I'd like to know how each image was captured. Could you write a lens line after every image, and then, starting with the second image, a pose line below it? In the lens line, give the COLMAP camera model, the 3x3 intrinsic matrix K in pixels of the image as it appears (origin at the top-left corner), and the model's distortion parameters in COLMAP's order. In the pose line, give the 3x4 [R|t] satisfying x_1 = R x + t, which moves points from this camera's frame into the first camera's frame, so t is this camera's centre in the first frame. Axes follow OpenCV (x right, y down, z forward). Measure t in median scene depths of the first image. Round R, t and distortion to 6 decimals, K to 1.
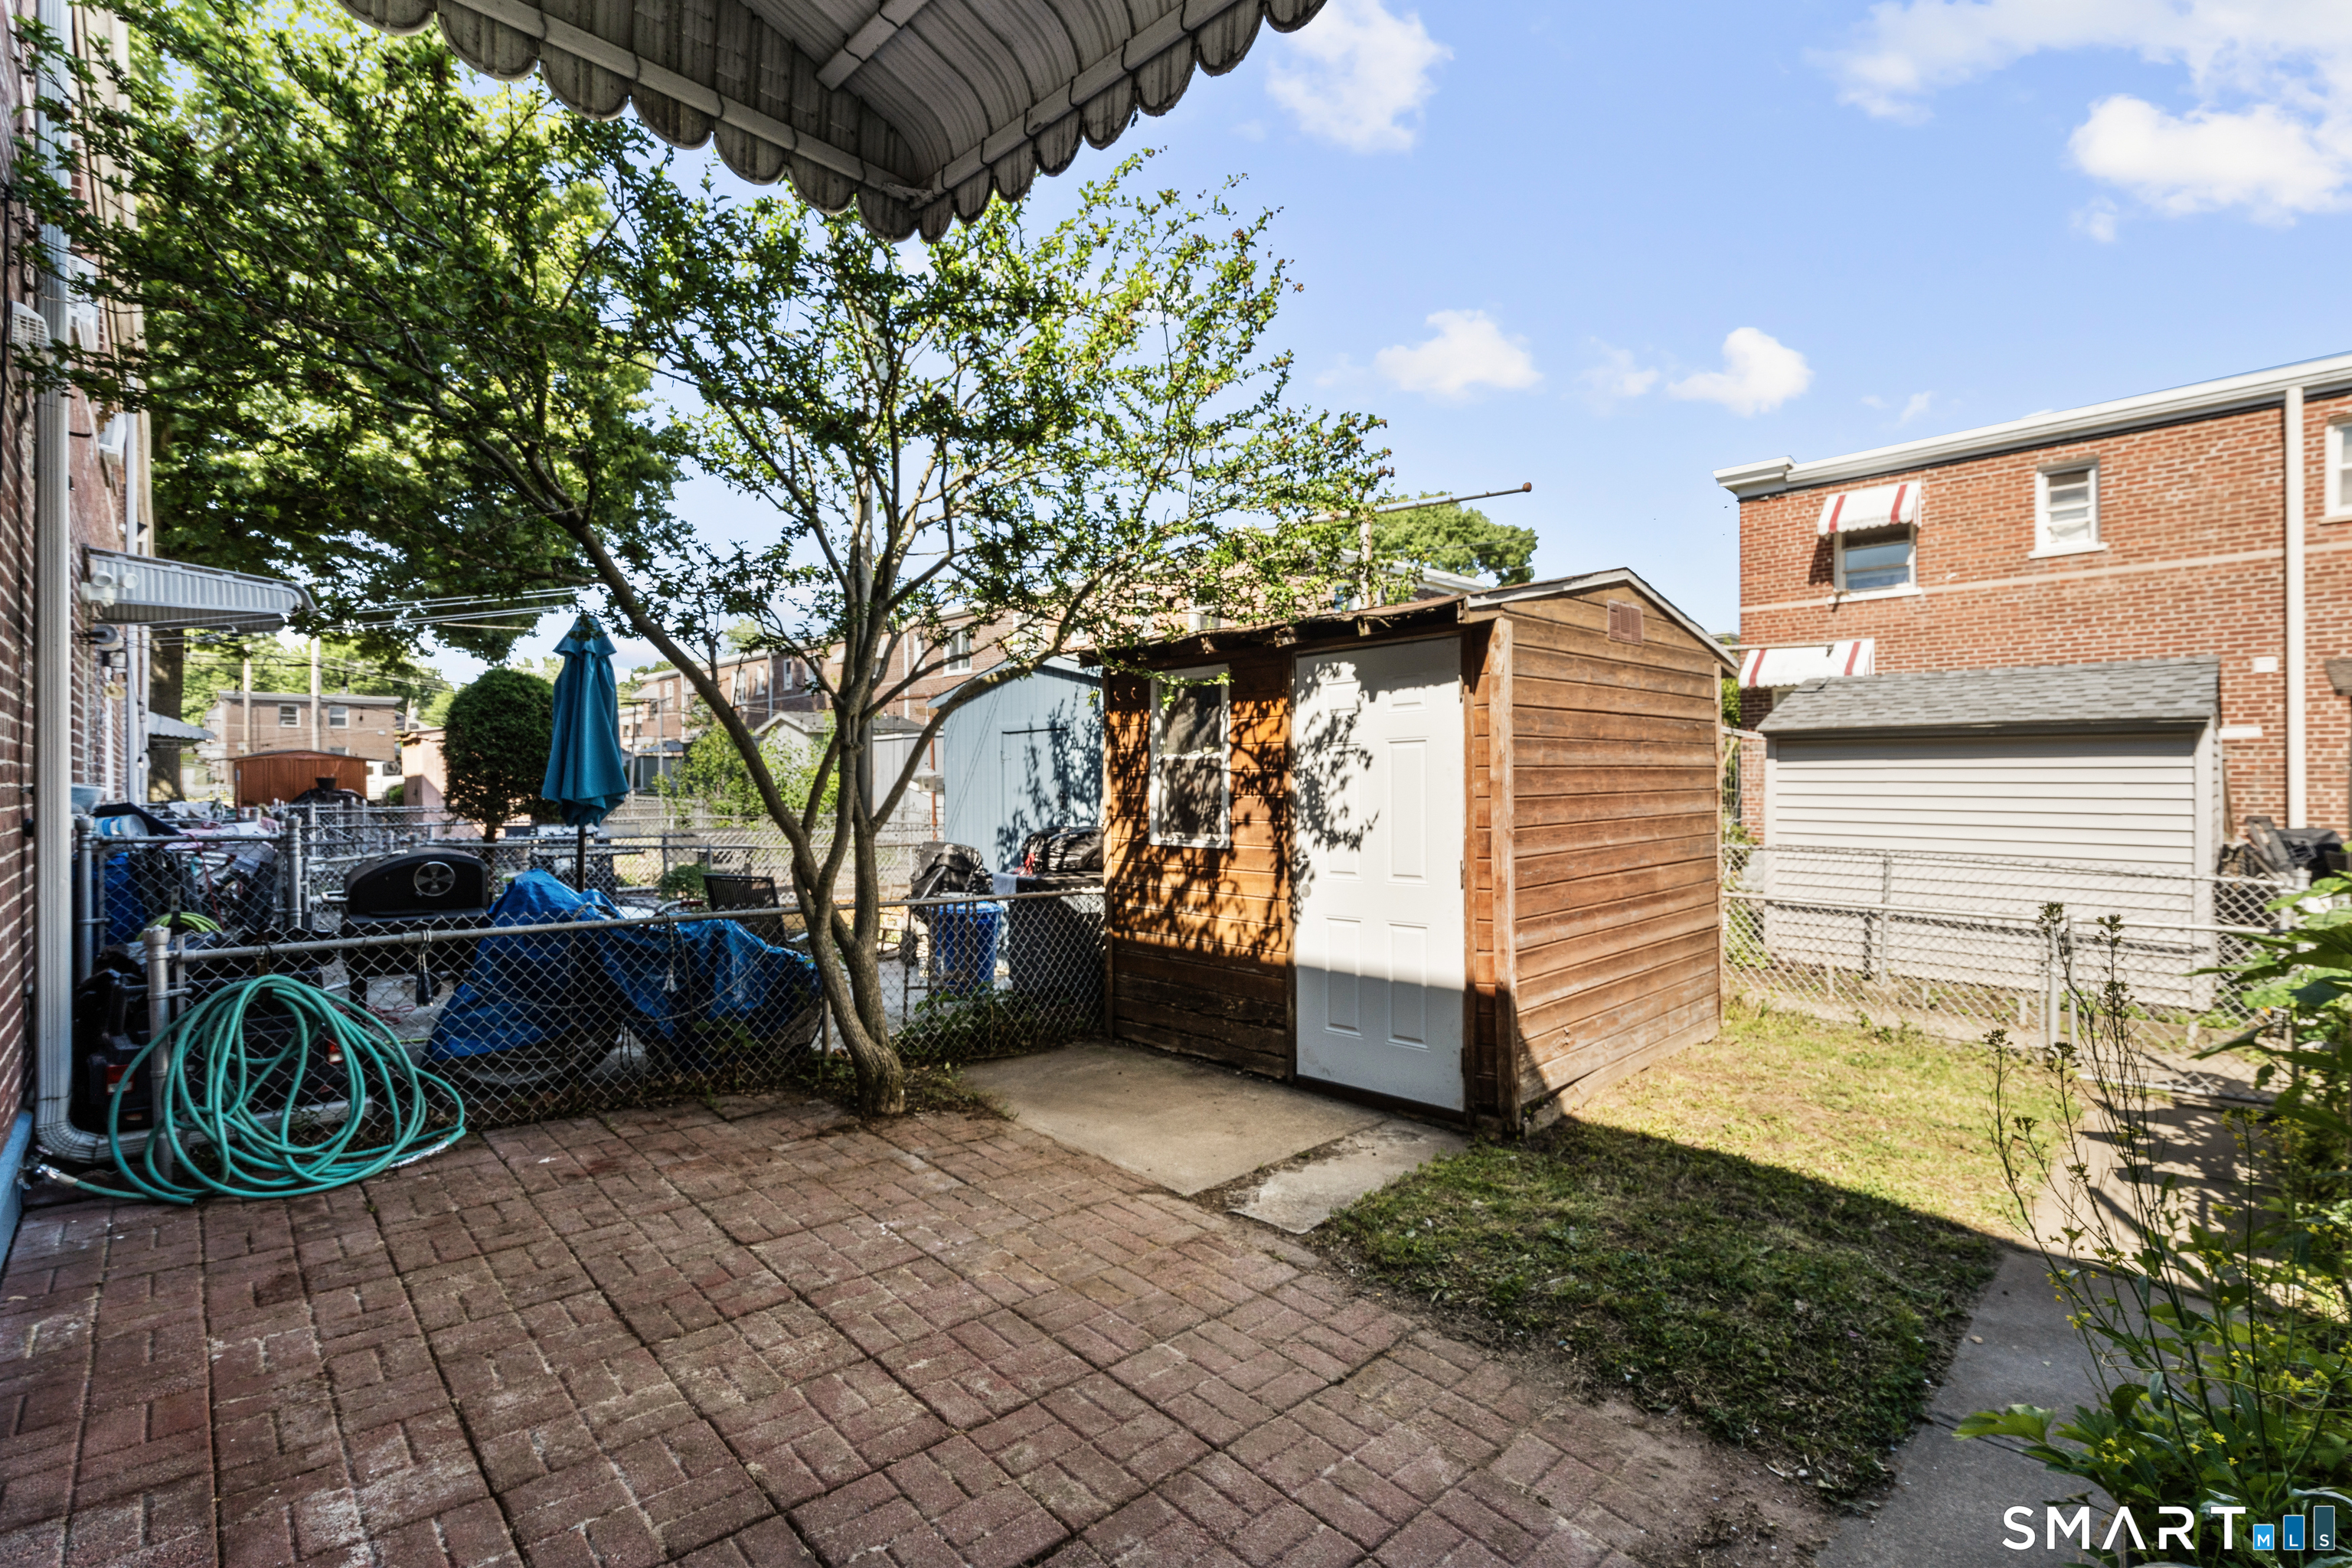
lens RADIAL K [[1067.9, 0, 1189.6], [0, 1067.9, 780.2], [0, 0, 1]] dist [-0.004814, 0.003342]
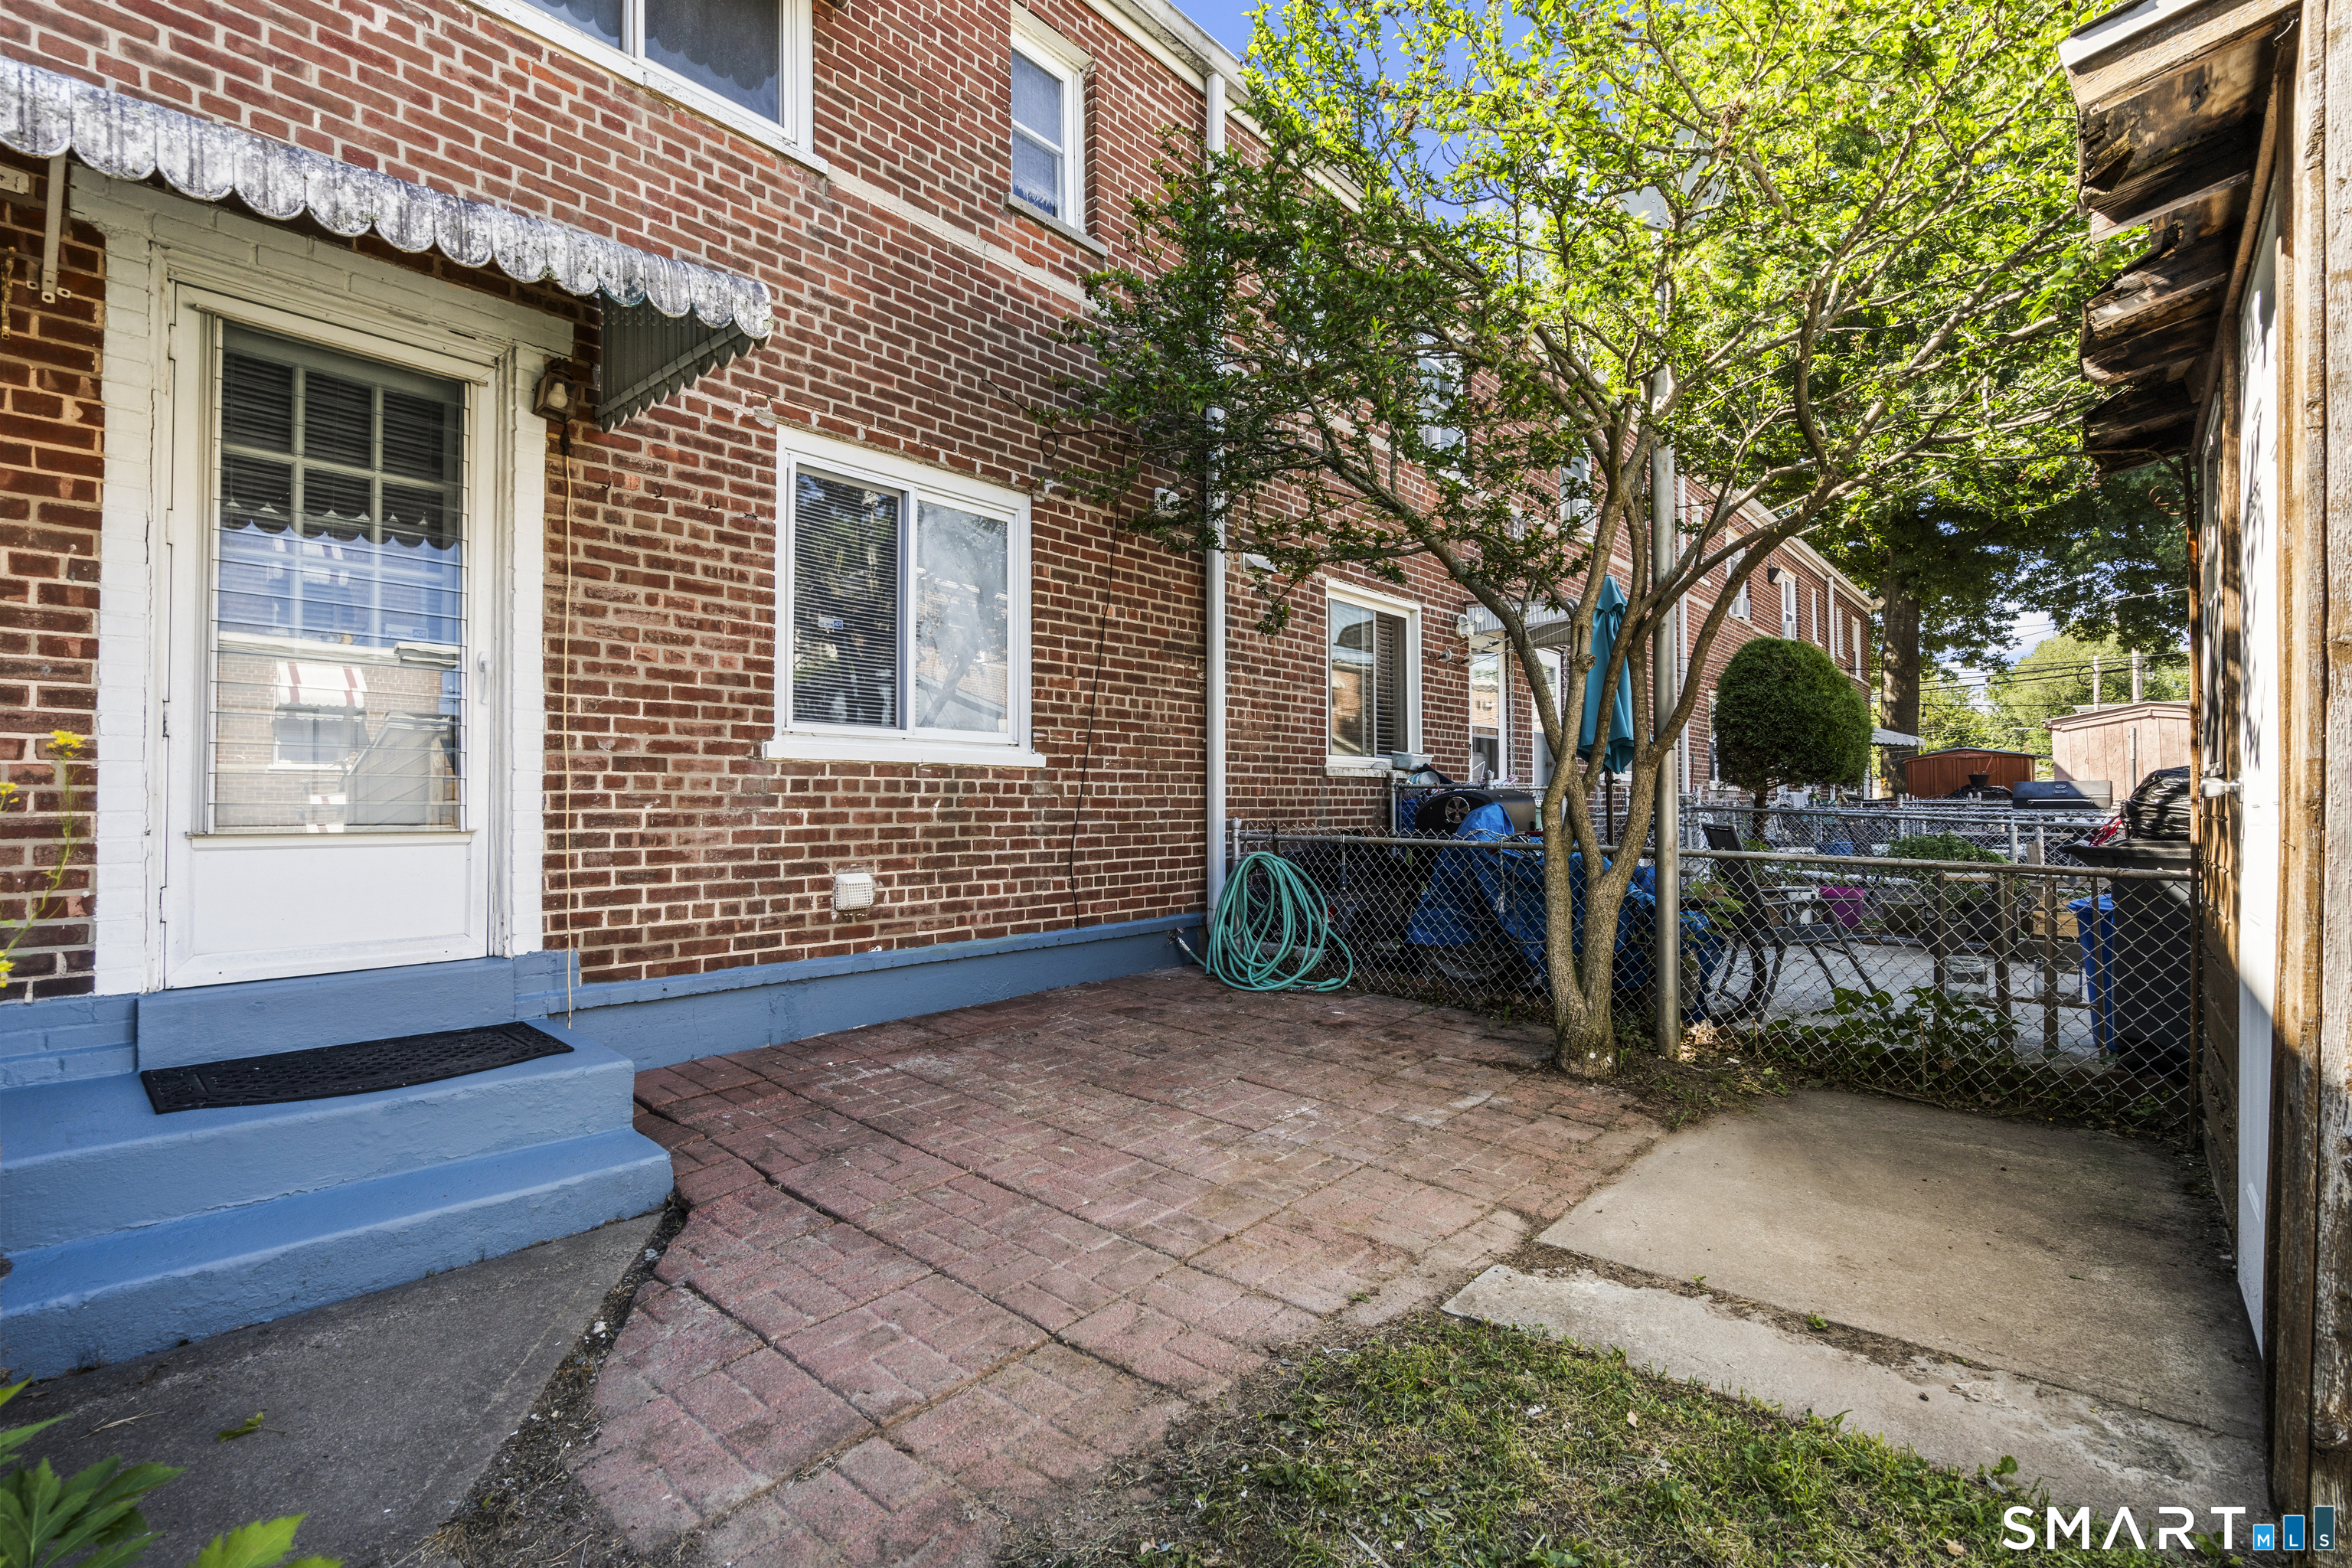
lens RADIAL K [[1067.9, 0, 1185.4], [0, 1067.9, 795.7], [0, 0, 1]] dist [-0.004814, 0.003342]
pose [[0.074201, -0.011738, -0.997174, 0.640114], [-0.000447, 0.999930, -0.011803, 0.105247], [0.997243, 0.001322, 0.074191, 0.688267]]
